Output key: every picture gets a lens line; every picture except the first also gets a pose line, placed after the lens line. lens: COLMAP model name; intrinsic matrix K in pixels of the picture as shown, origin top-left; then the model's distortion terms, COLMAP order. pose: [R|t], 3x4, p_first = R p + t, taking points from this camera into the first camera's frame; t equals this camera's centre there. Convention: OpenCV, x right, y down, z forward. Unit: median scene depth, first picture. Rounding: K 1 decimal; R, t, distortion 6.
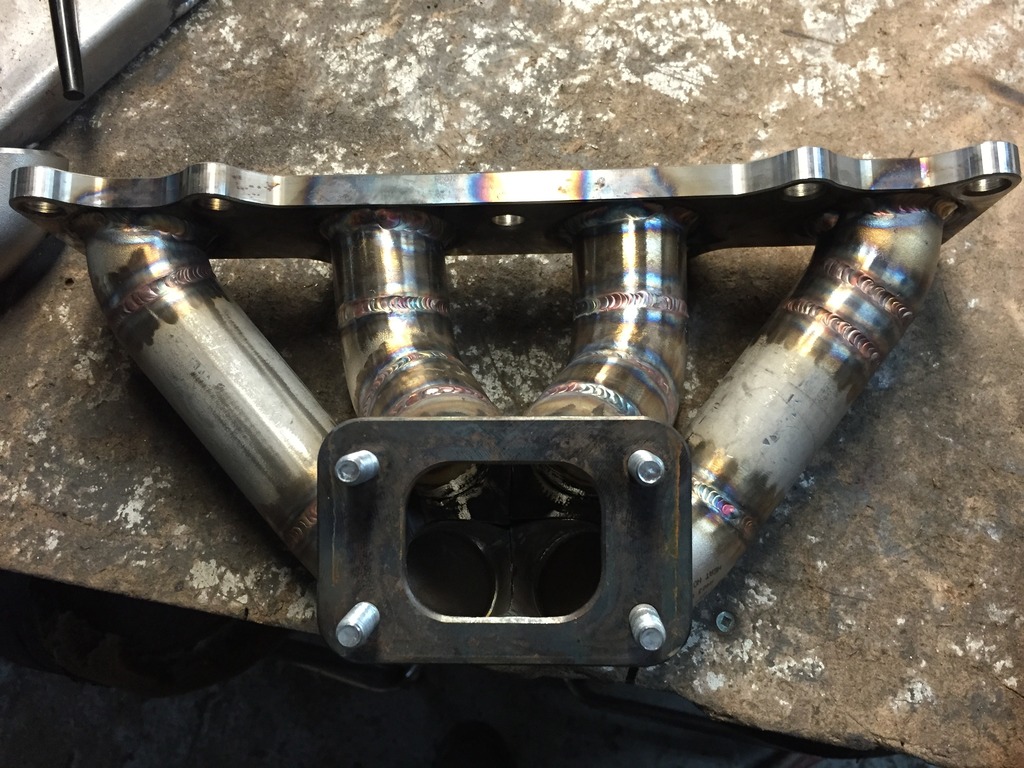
lens RADIAL K [[878.3, 0, 512.0], [0, 878.3, 384.0], [0, 0, 1]] dist [0.068907, -0.113475]
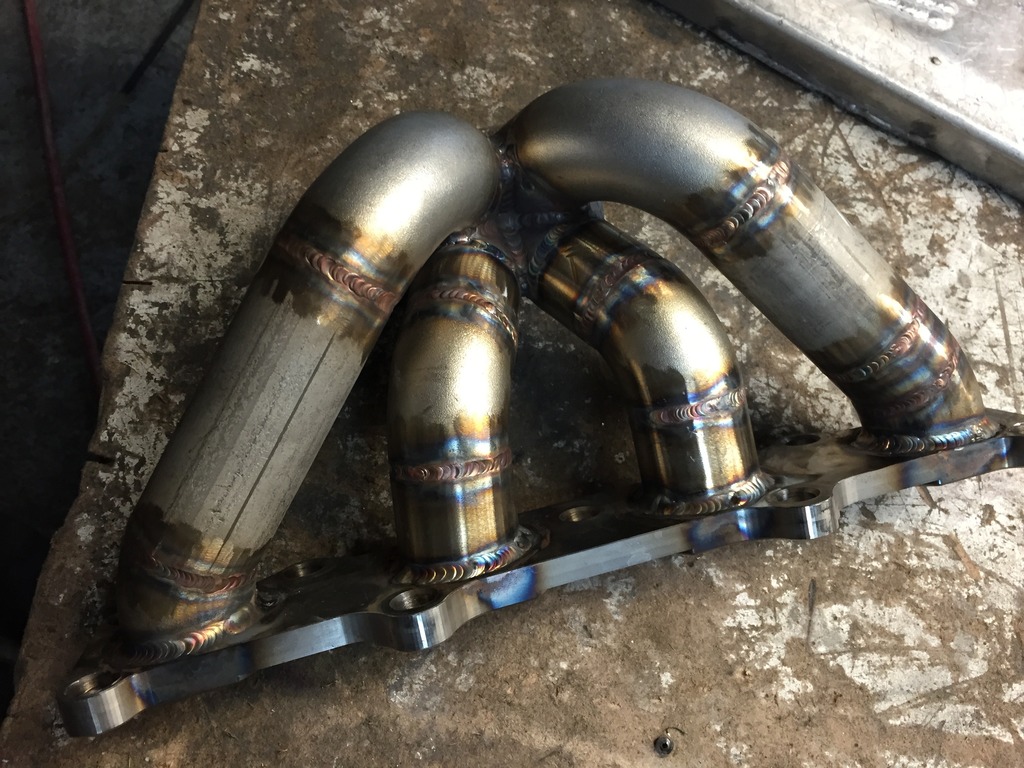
lens RADIAL K [[878.3, 0, 512.0], [0, 878.3, 384.0], [0, 0, 1]] dist [0.068907, -0.113475]
pose [[0.118753, 0.938760, -0.323462, 0.379629], [-0.971098, 0.177735, 0.159305, -0.288416], [0.207040, 0.295195, 0.932735, 0.061109]]
